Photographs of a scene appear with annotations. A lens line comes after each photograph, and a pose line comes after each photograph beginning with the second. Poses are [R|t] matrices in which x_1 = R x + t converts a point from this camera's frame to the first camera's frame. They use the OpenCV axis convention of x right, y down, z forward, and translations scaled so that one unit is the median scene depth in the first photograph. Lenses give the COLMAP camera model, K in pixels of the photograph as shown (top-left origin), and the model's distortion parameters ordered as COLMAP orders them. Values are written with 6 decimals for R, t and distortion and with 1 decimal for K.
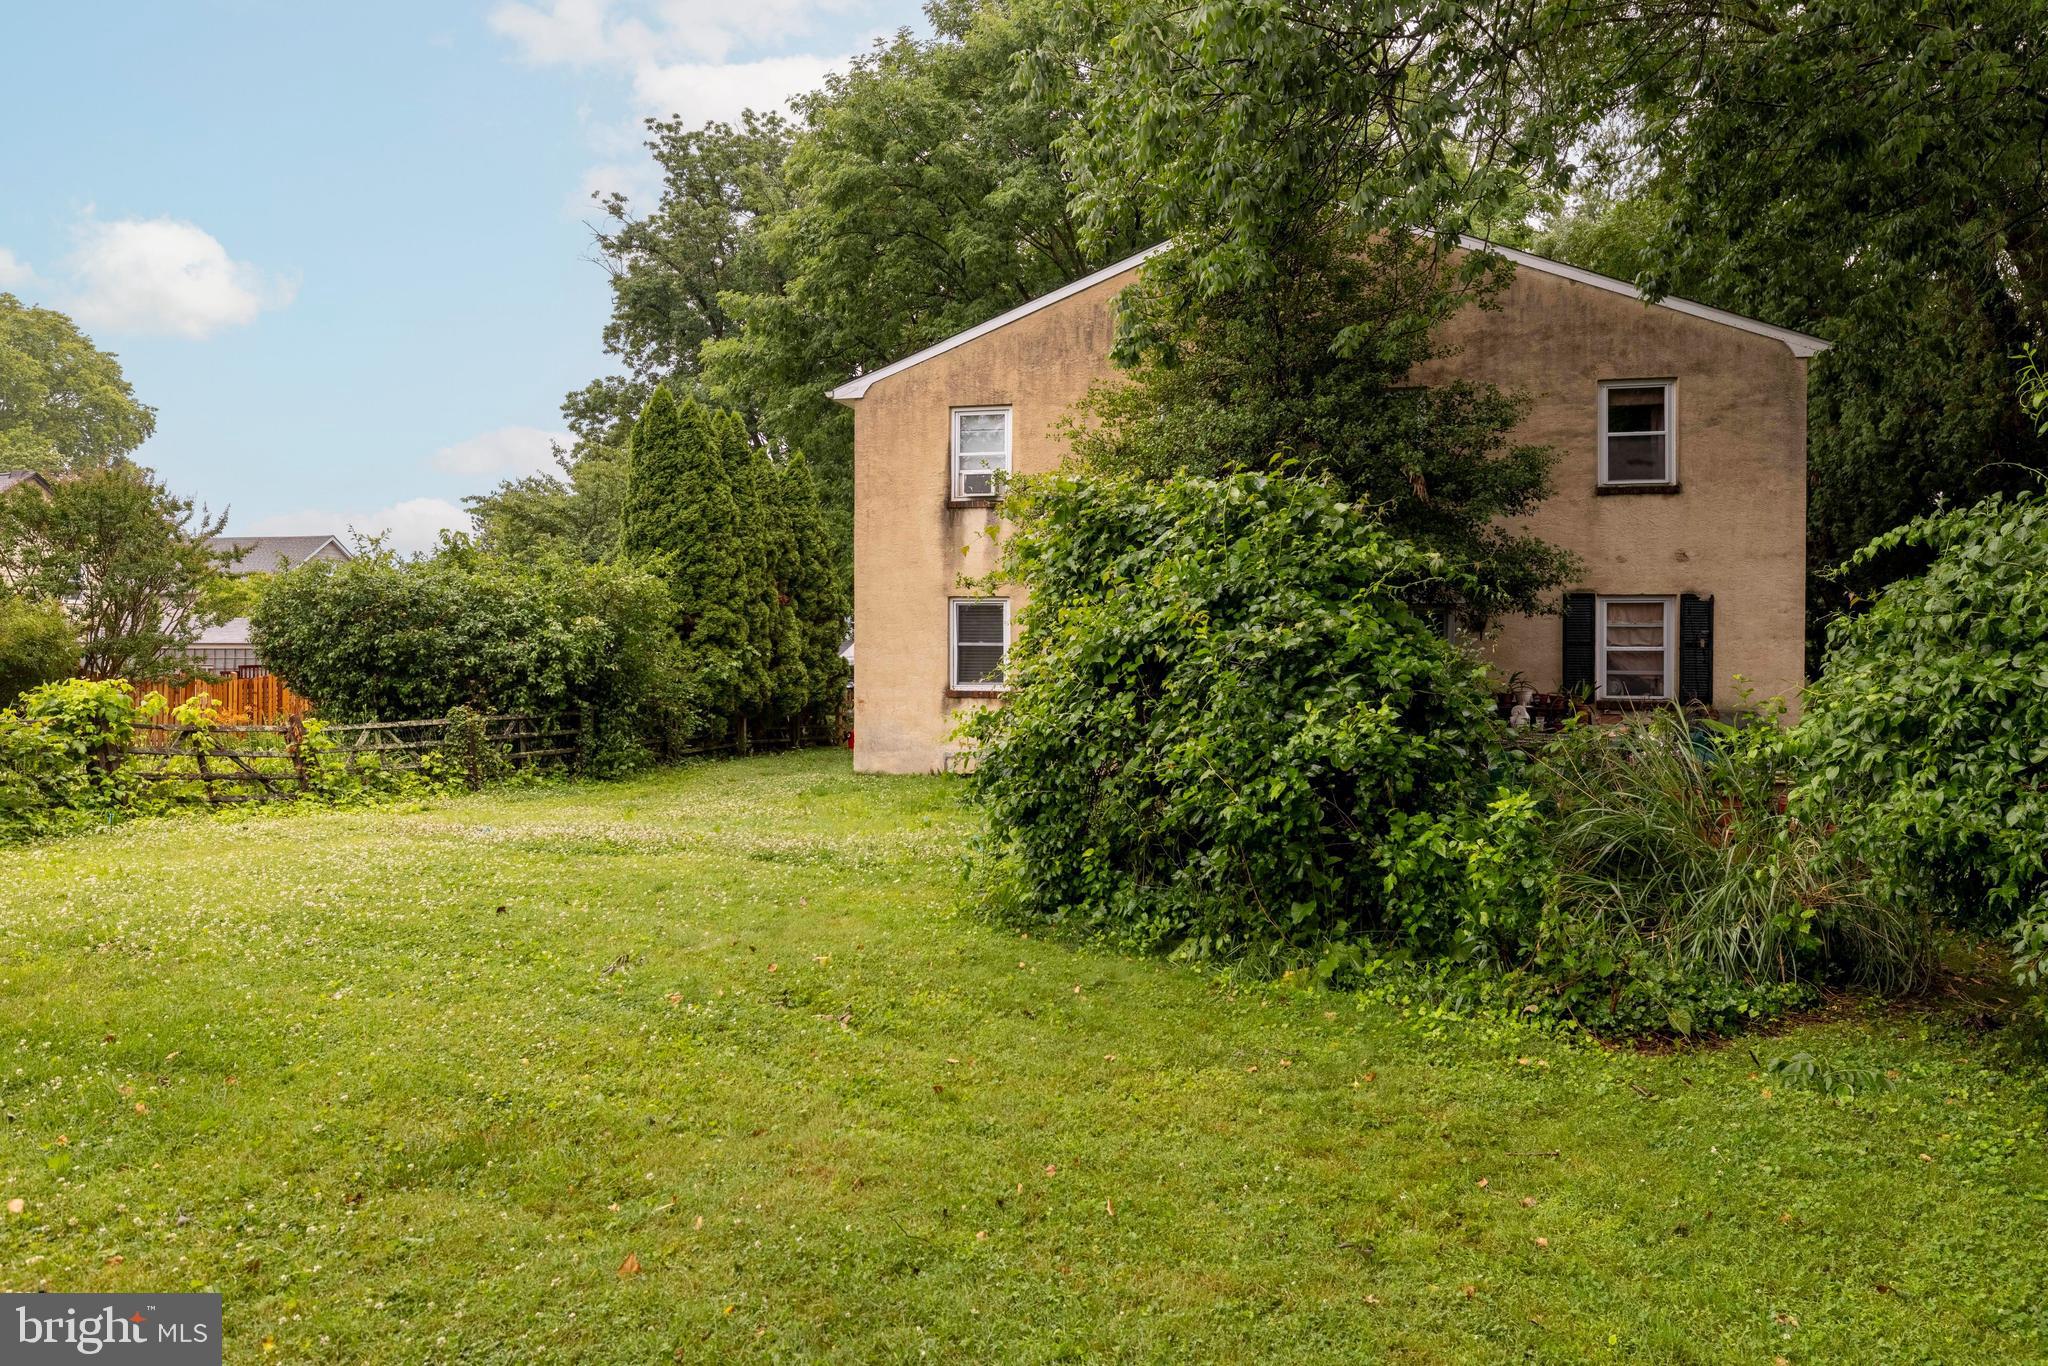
lens RADIAL K [[1365.5, 0, 1023.8], [0, 1365.5, 633.4], [0, 0, 1]] dist [0.001987, -0.002662]
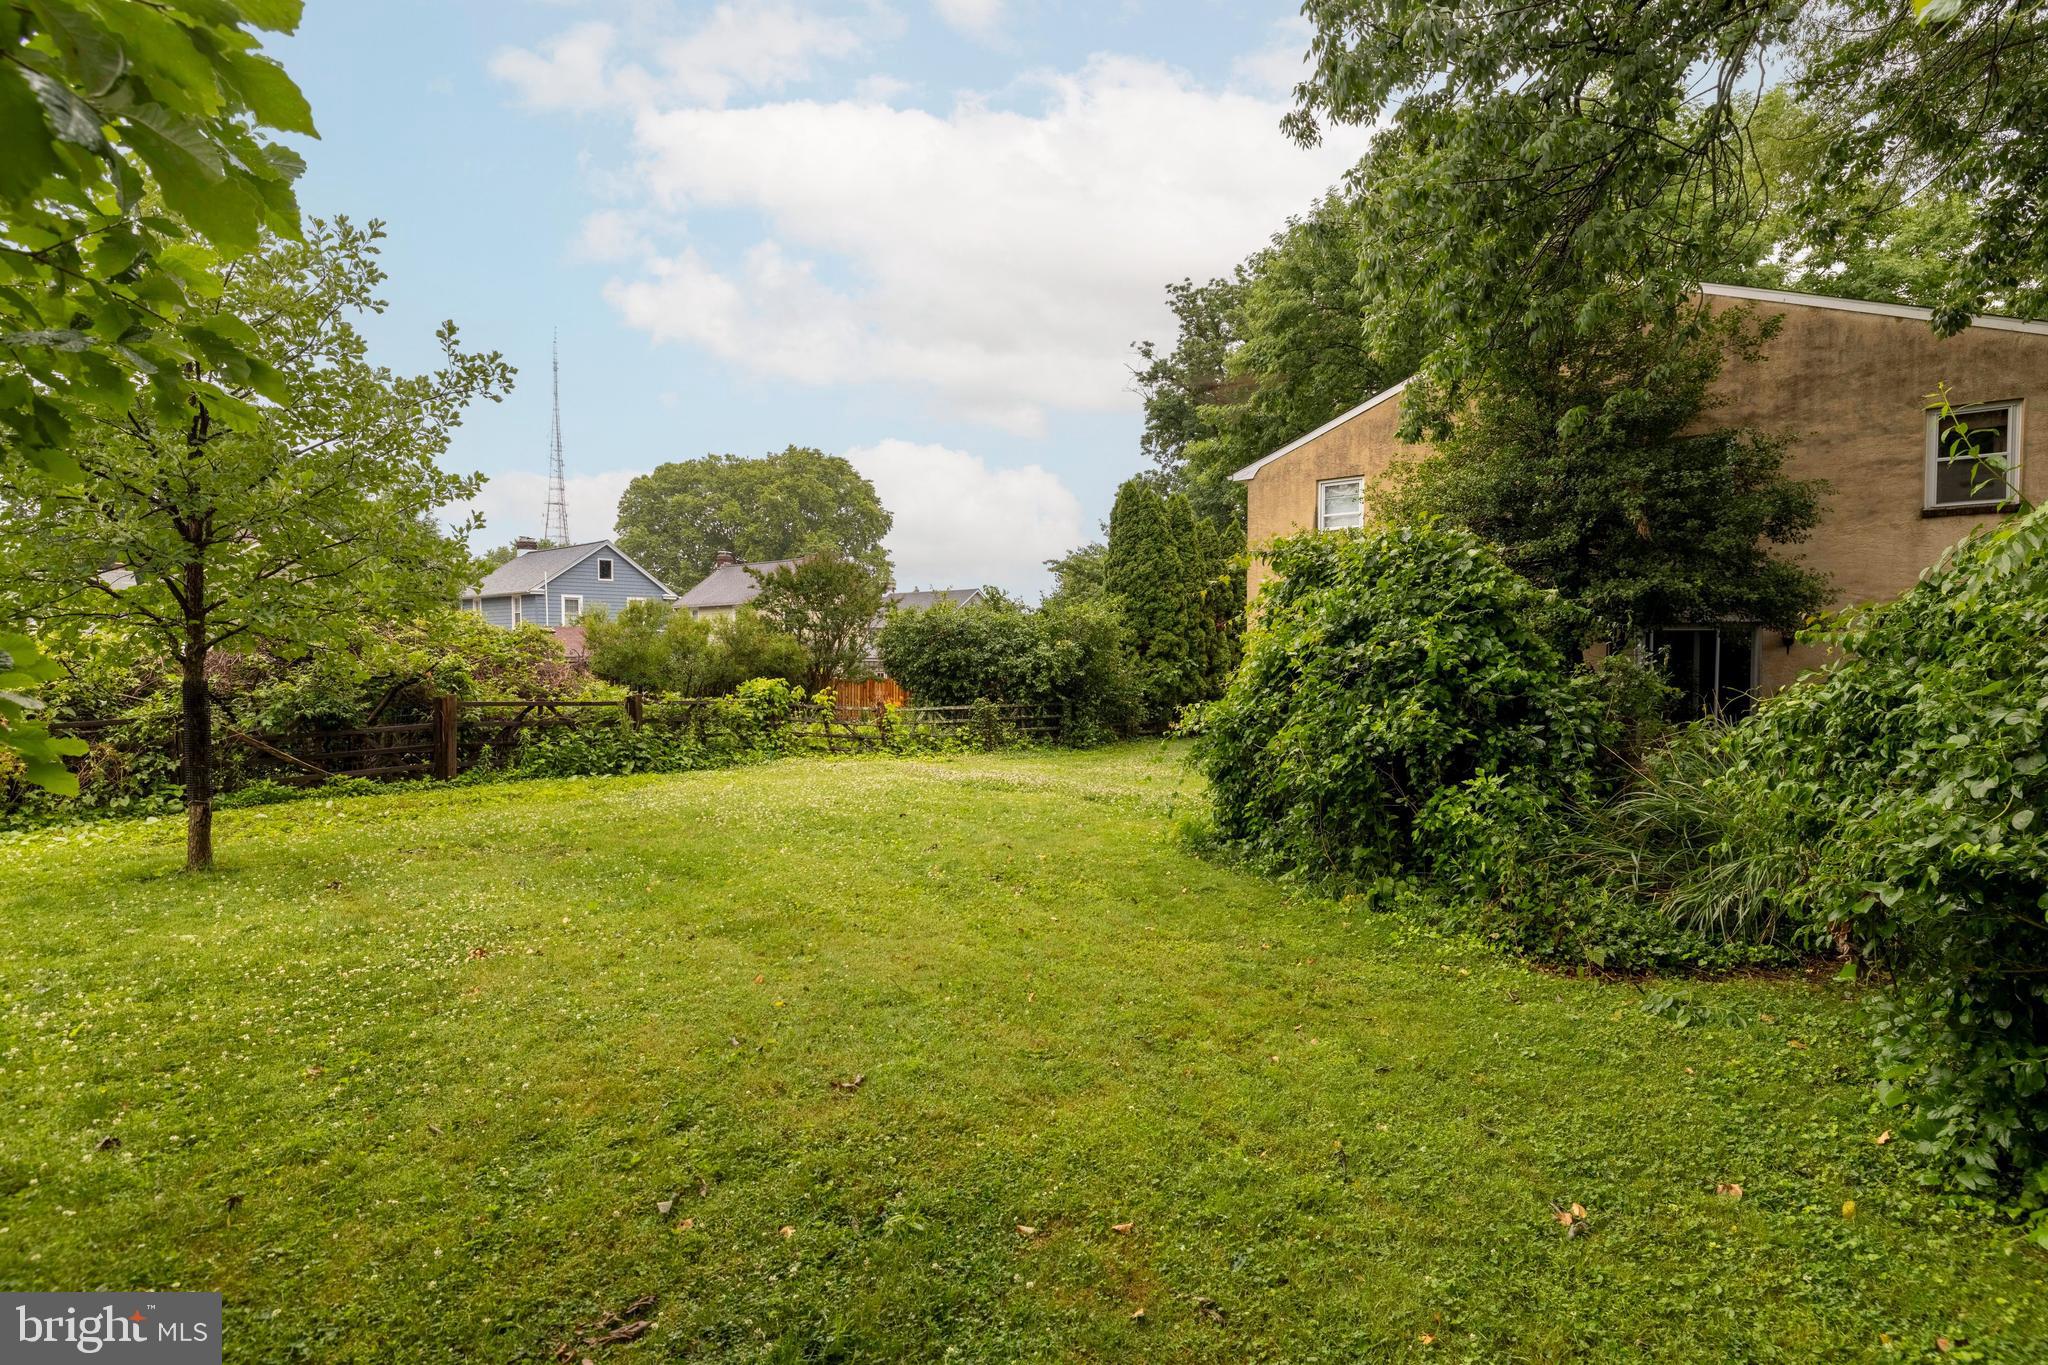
lens RADIAL K [[1010.1, 0, 1024.0], [0, 1010.1, 682.5], [0, 0, 1]] dist [-0.001417, -0.000733]
pose [[0.896112, 0.009710, -0.443721, 0.126098], [0.004419, 0.999516, 0.030795, -0.000017], [0.443805, -0.029557, 0.895636, -0.019373]]
